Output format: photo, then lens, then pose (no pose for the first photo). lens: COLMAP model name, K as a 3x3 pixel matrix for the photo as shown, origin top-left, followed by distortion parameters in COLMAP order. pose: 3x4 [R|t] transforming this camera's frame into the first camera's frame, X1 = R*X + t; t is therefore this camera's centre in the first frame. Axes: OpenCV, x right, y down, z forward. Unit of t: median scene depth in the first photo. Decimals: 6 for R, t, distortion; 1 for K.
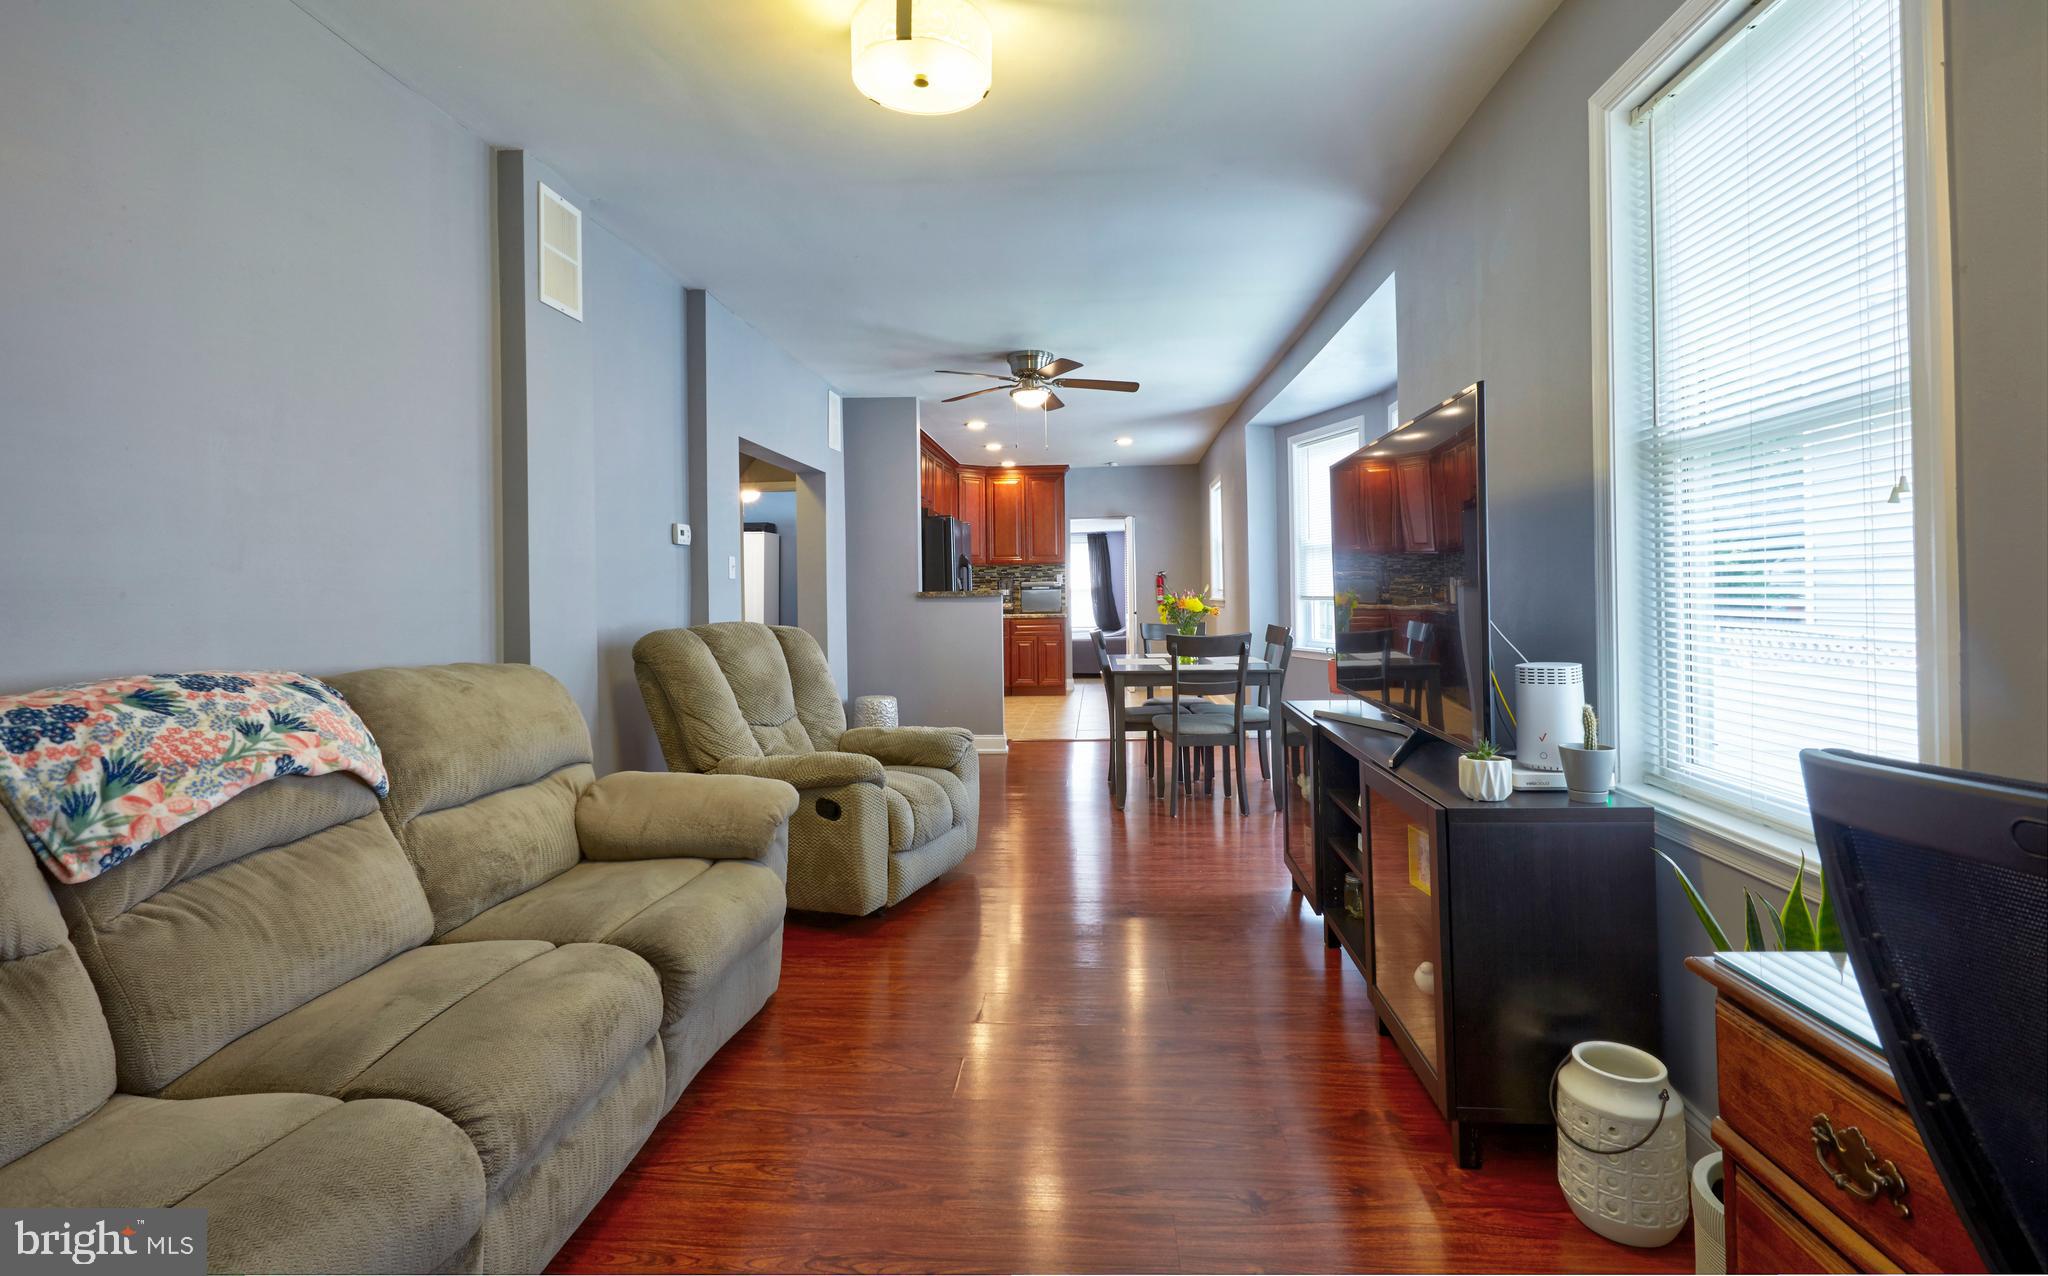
lens RADIAL K [[943.6, 0, 1024.2], [0, 943.6, 586.9], [0, 0, 1]] dist [0.012064, -0.003326]
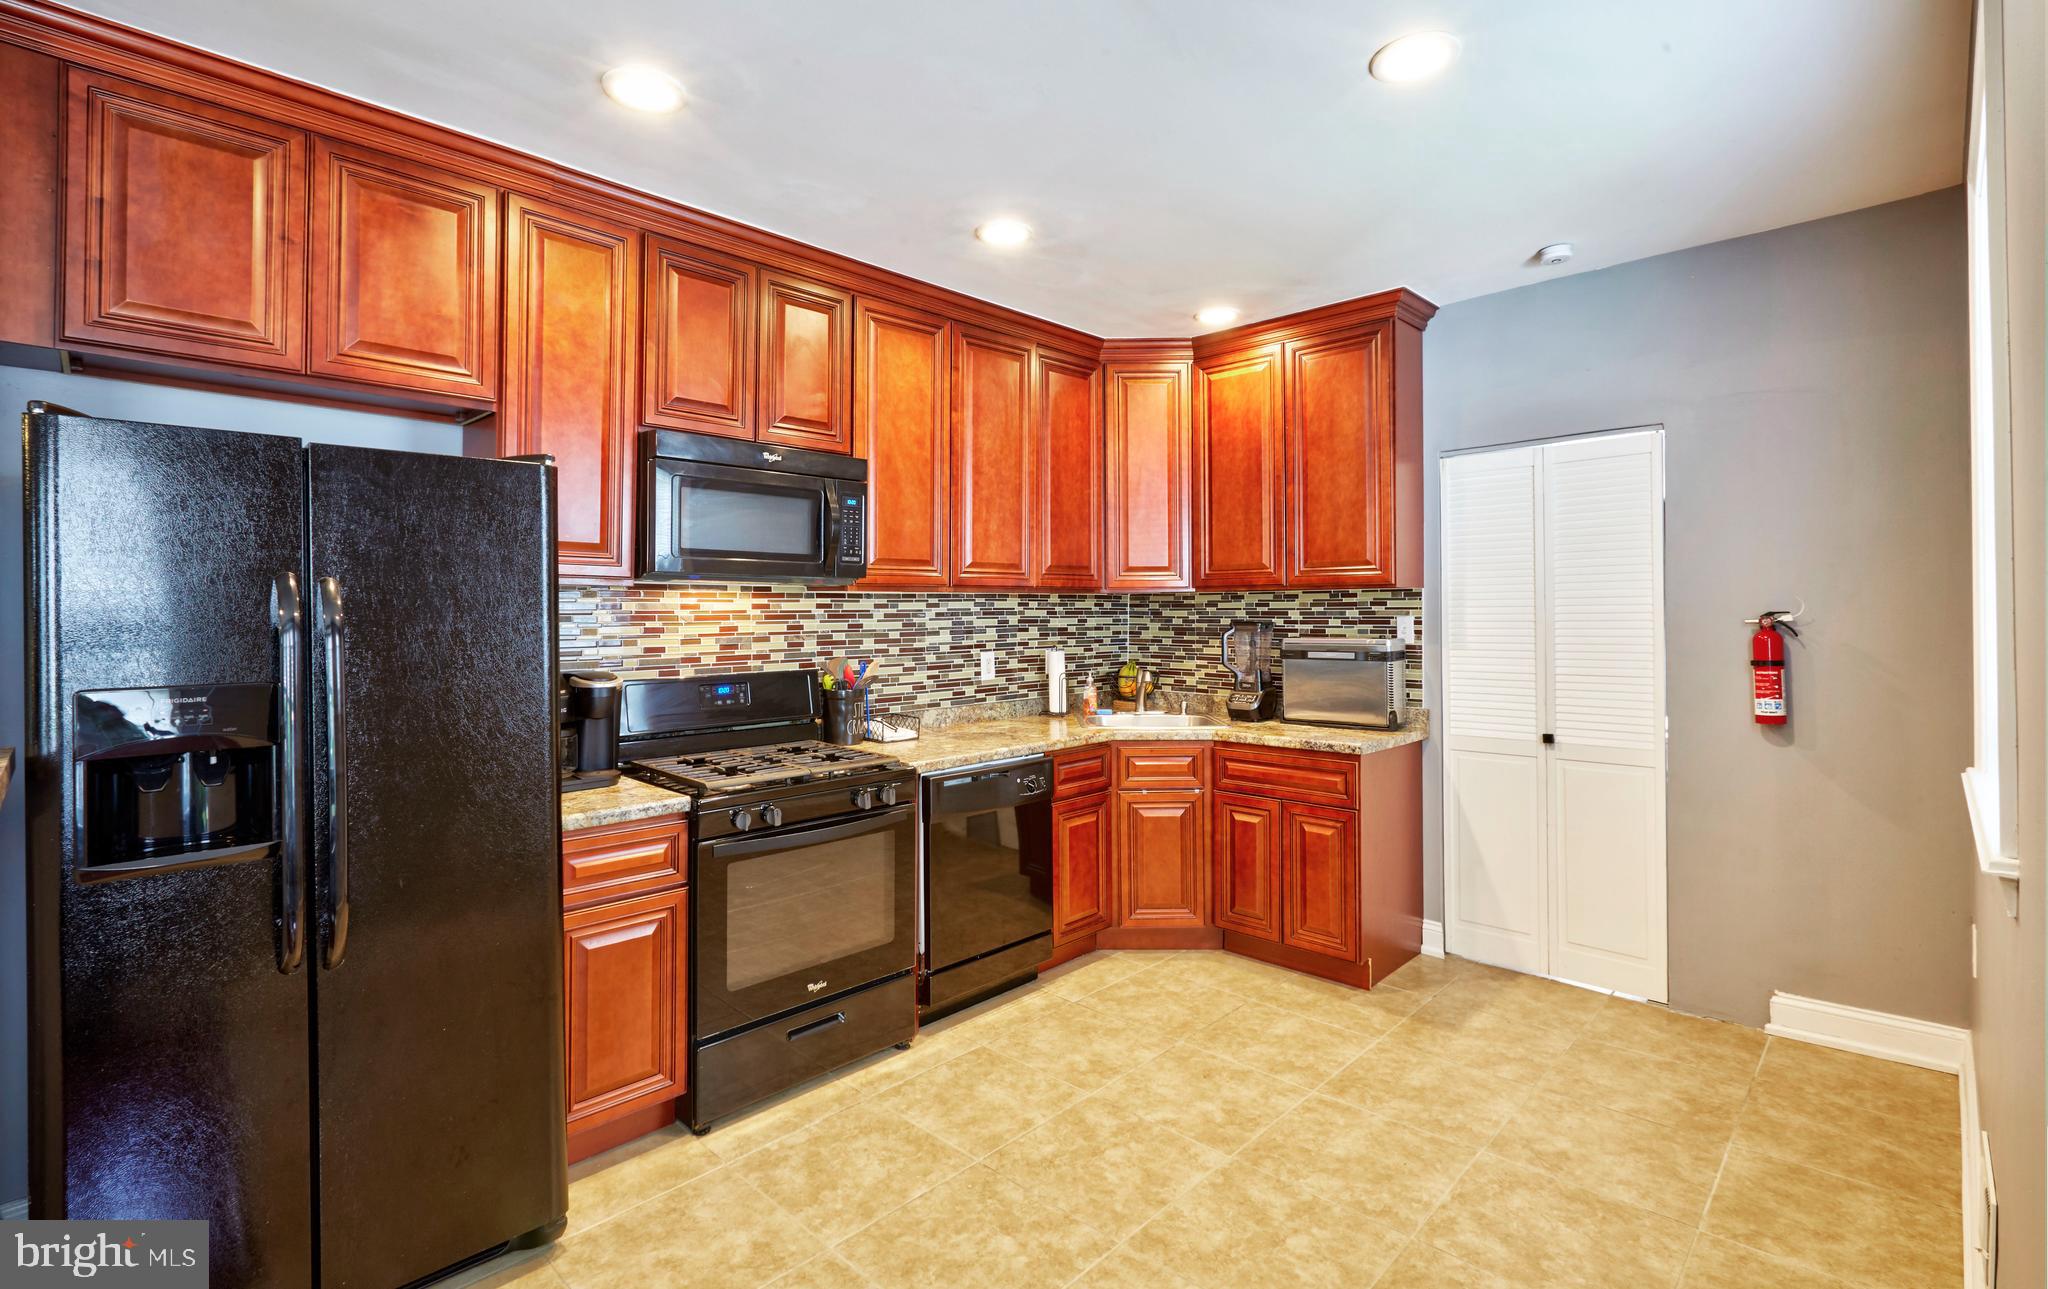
lens RADIAL K [[943.6, 0, 1020.3], [0, 943.6, 607.5], [0, 0, 1]] dist [0.012064, -0.003326]
pose [[0.764699, 0.002134, -0.644384, 0.157328], [0.009247, 0.999855, 0.014285, -0.023149], [0.644321, -0.016882, 0.764569, 0.656179]]
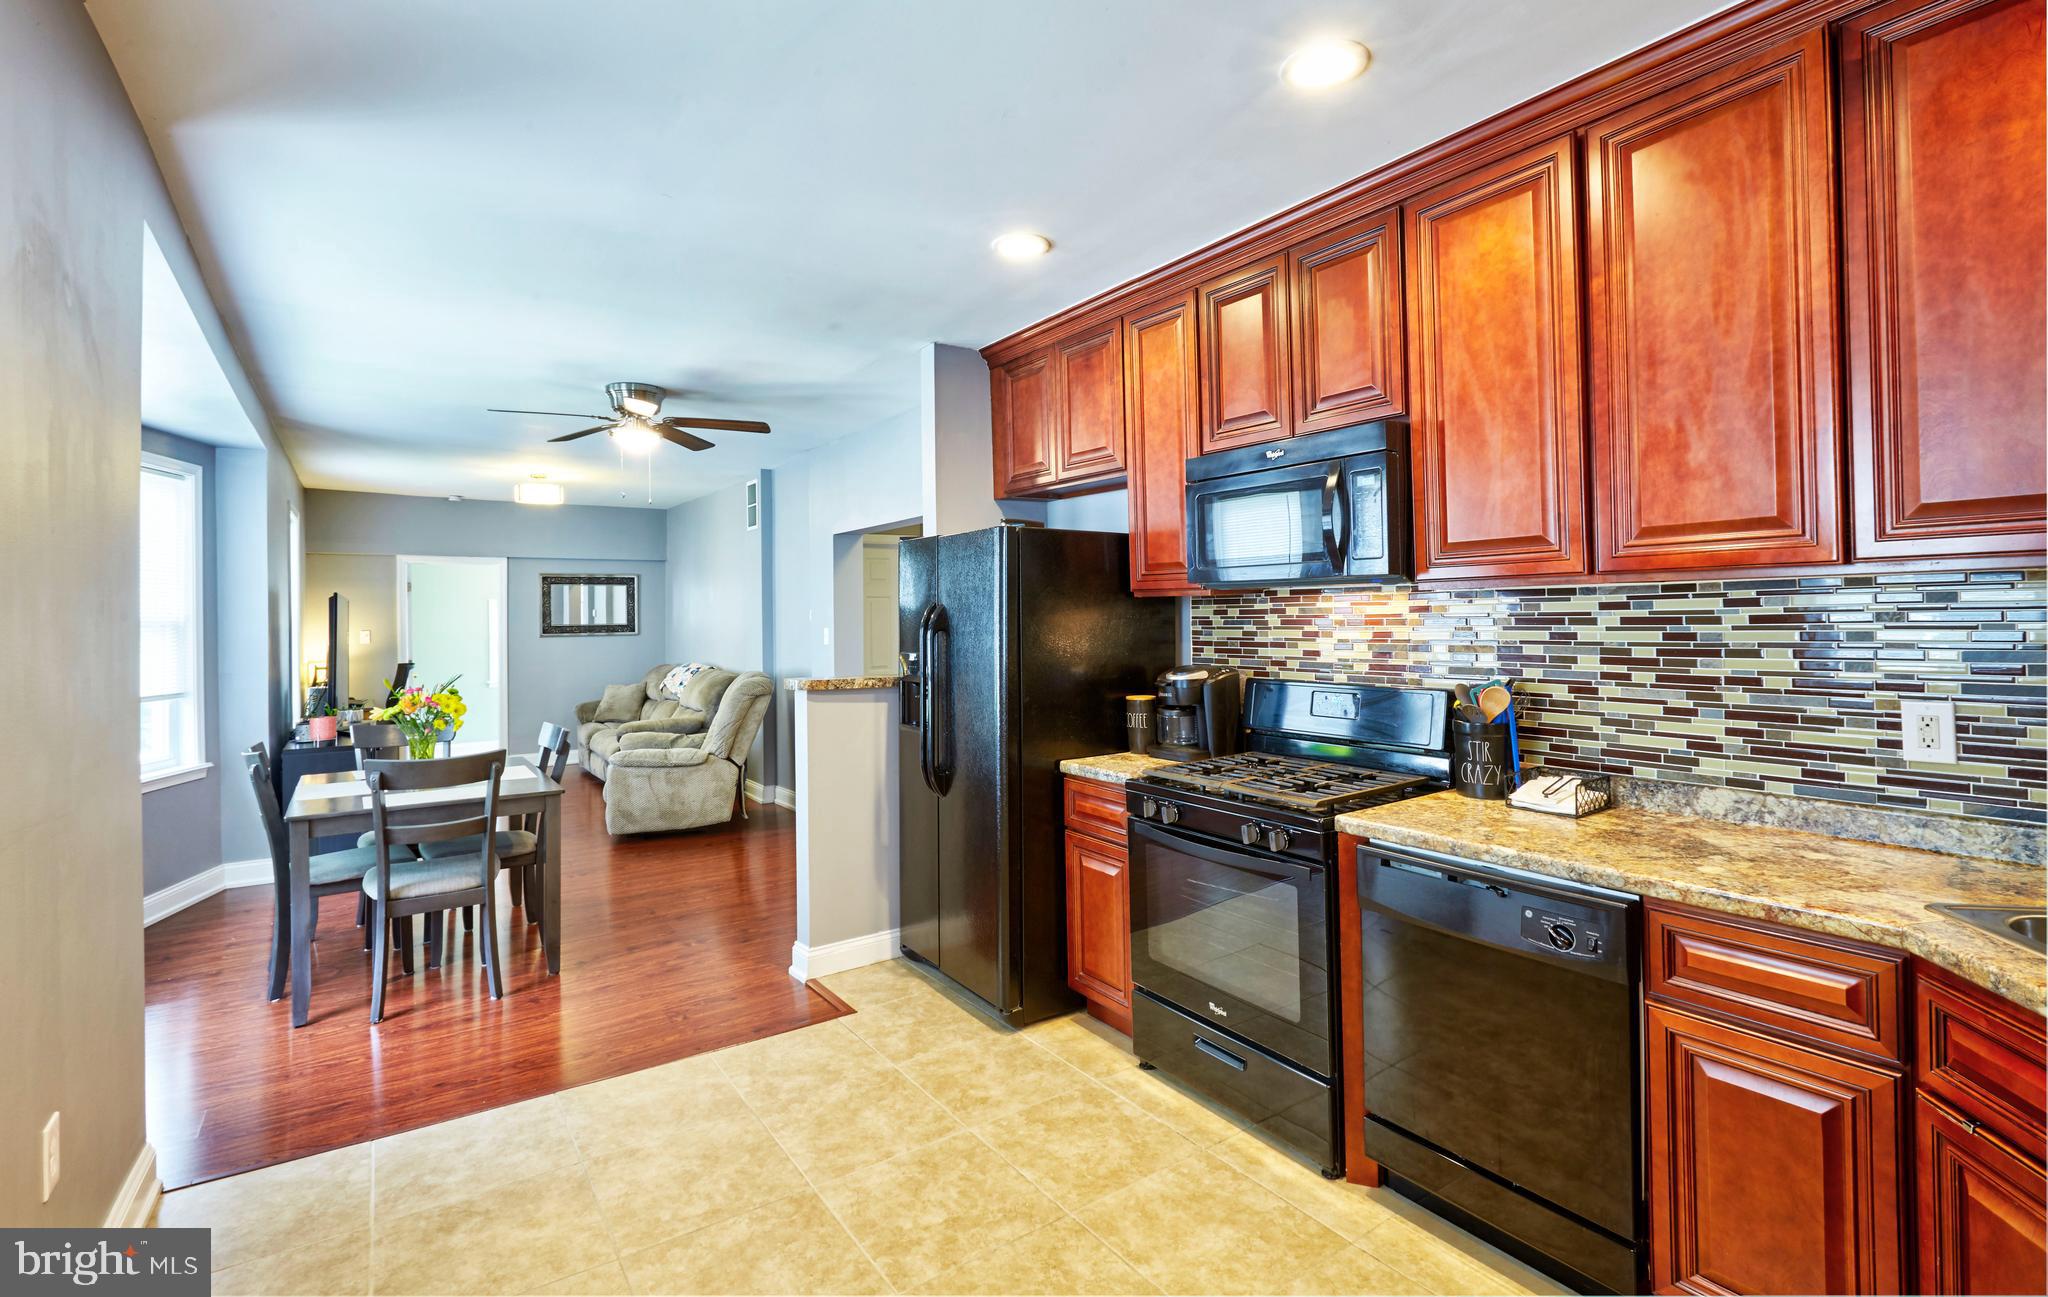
lens RADIAL K [[943.6, 0, 1012.8], [0, 943.6, 605.0], [0, 0, 1]] dist [0.012064, -0.003326]
pose [[-0.785009, 0.011019, -0.619386, 0.143364], [0.029664, 0.999363, -0.019816, -0.019192], [0.618773, -0.033929, -0.784836, 0.972394]]
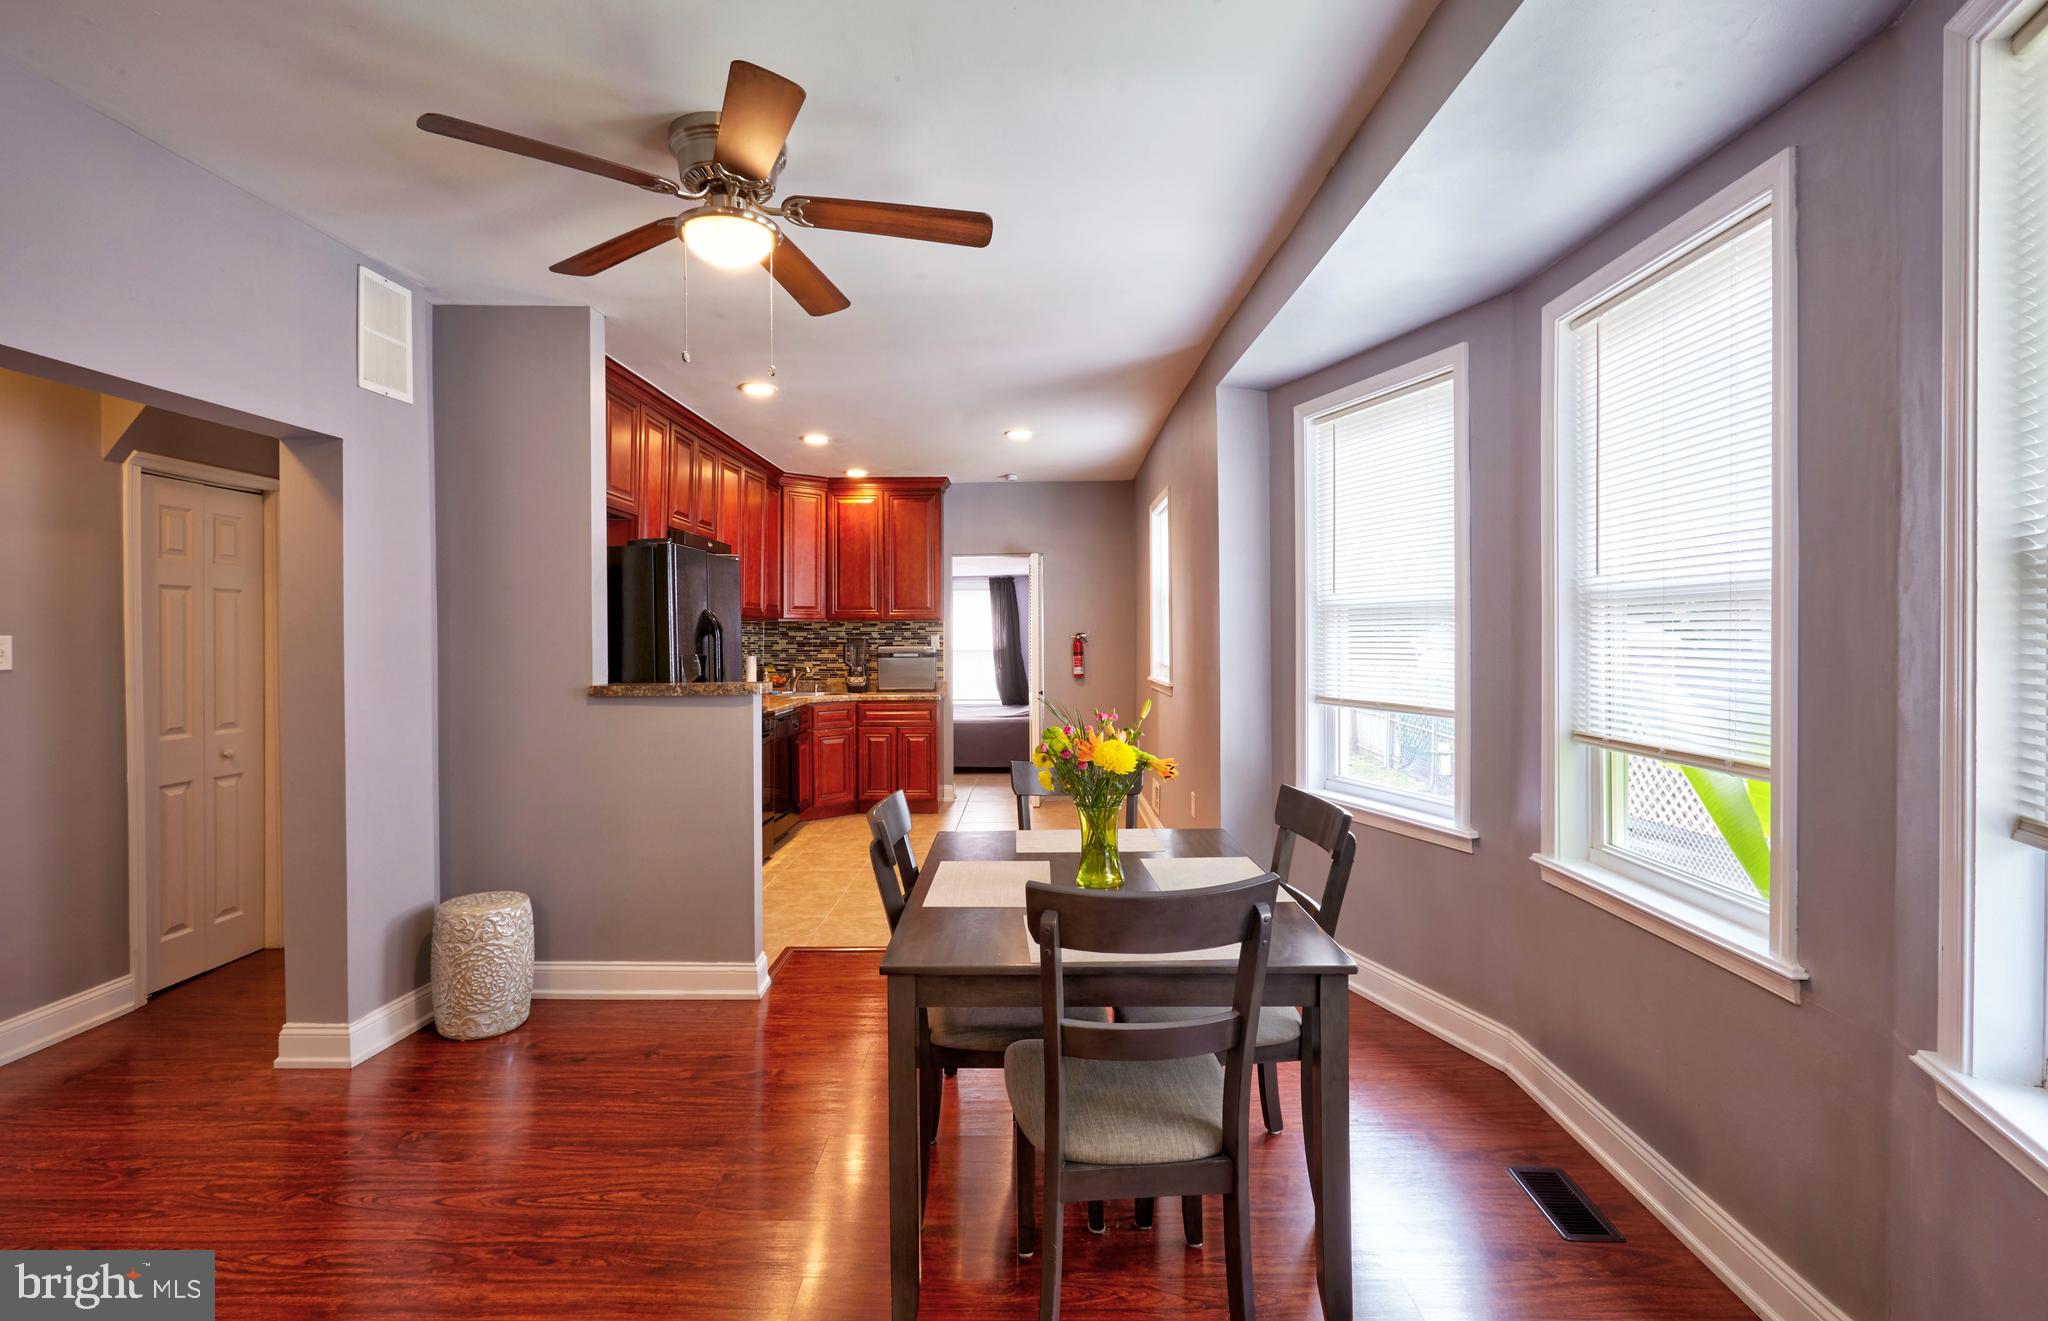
lens RADIAL K [[935.2, 0, 1040.4], [0, 935.2, 644.6], [0, 0, 1]] dist [0.000958, 0.000915]
pose [[0.996557, 0.005949, 0.082694, 0.059347], [-0.007380, 0.999828, 0.017003, -0.019084], [-0.082578, -0.017554, 0.996430, 0.312760]]
